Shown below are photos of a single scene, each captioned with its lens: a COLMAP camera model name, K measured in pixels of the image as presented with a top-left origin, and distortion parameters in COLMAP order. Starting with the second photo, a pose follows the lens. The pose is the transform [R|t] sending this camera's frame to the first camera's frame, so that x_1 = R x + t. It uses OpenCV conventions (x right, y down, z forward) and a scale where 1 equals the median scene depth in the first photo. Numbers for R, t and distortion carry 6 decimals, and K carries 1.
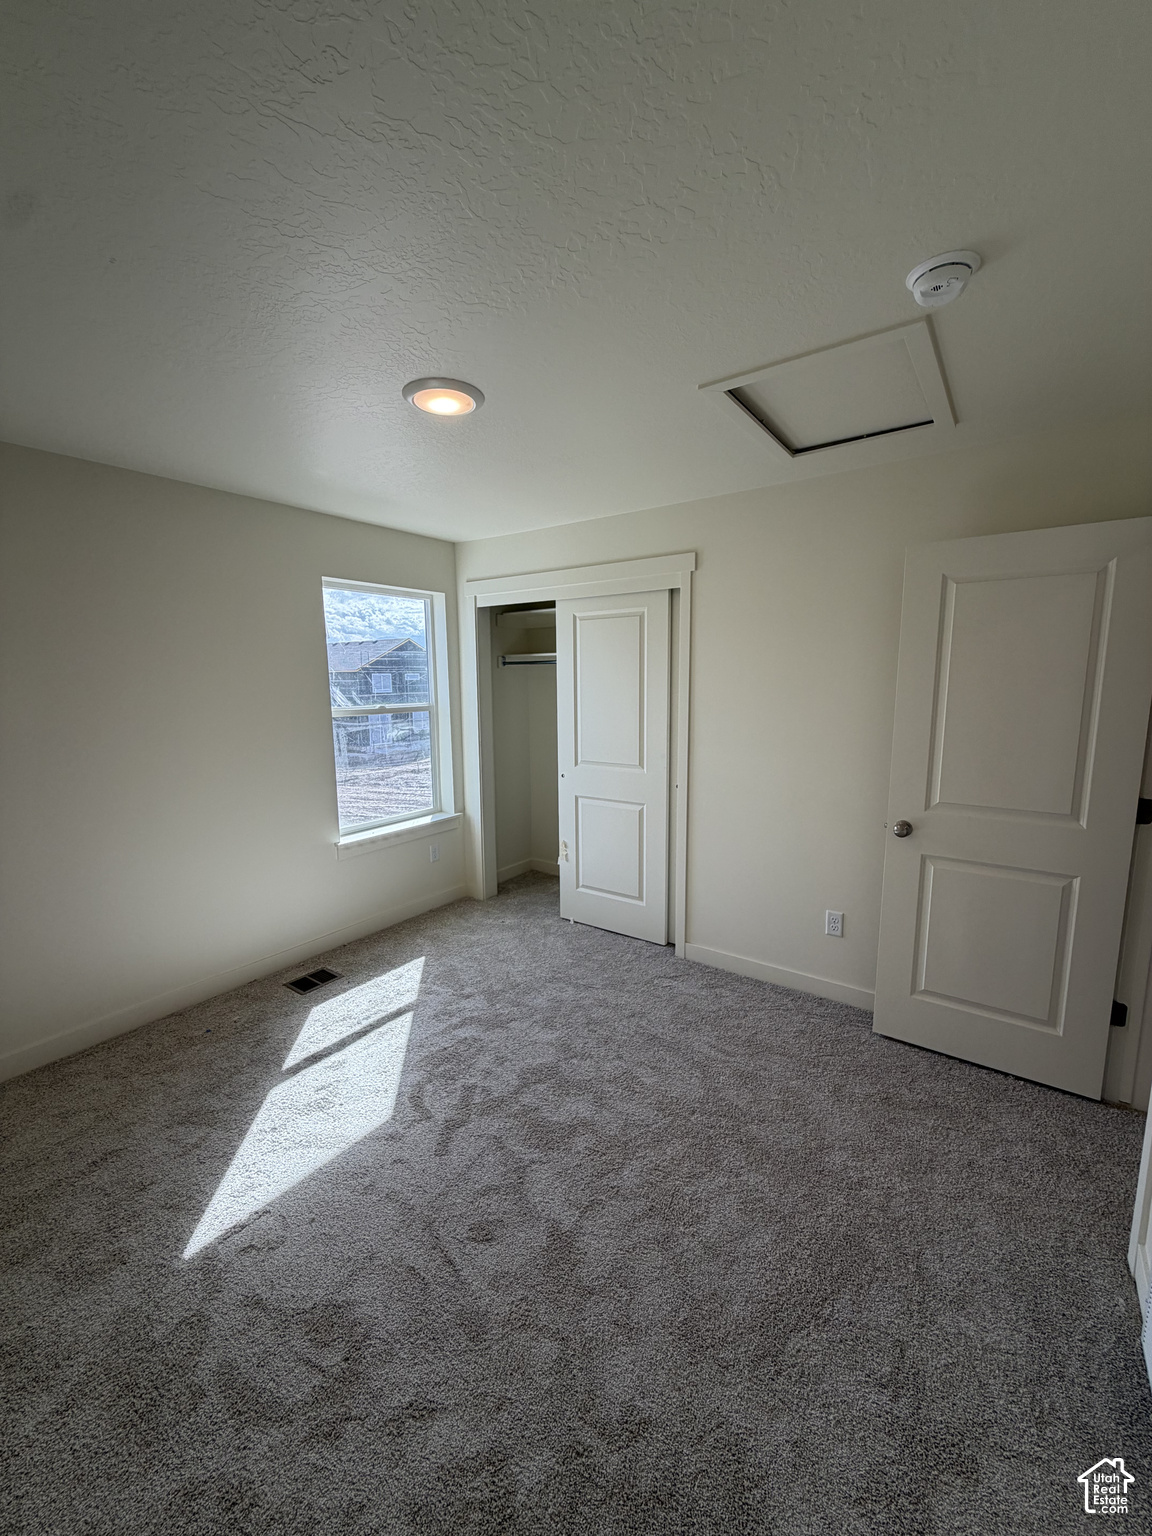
lens RADIAL K [[610.6, 0, 577.4], [0, 610.6, 763.3], [0, 0, 1]] dist [-0.002377, 0.000660]
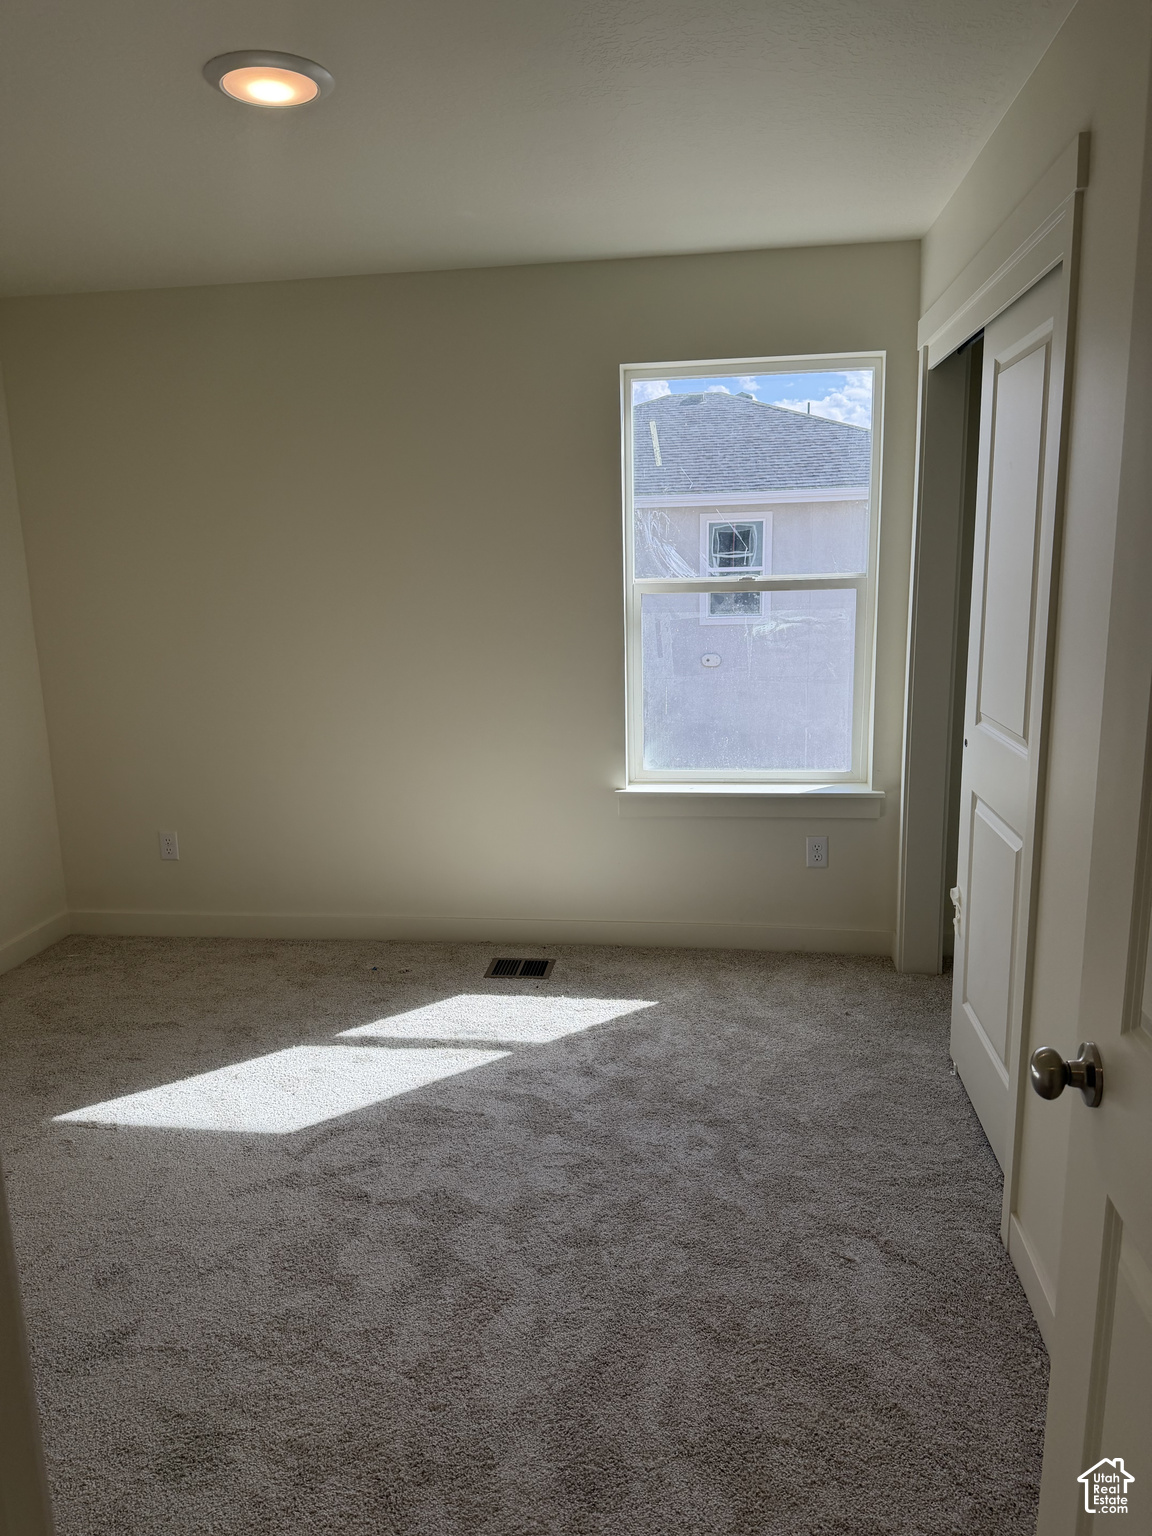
lens RADIAL K [[1079.9, 0, 580.5], [0, 1079.9, 771.3], [0, 0, 1]] dist [0.016151, -0.023846]
pose [[0.483723, 0.181246, -0.856249, 0.735148], [-0.105695, 0.983260, 0.148420, -0.067177], [0.868816, 0.018707, 0.494782, 0.527246]]
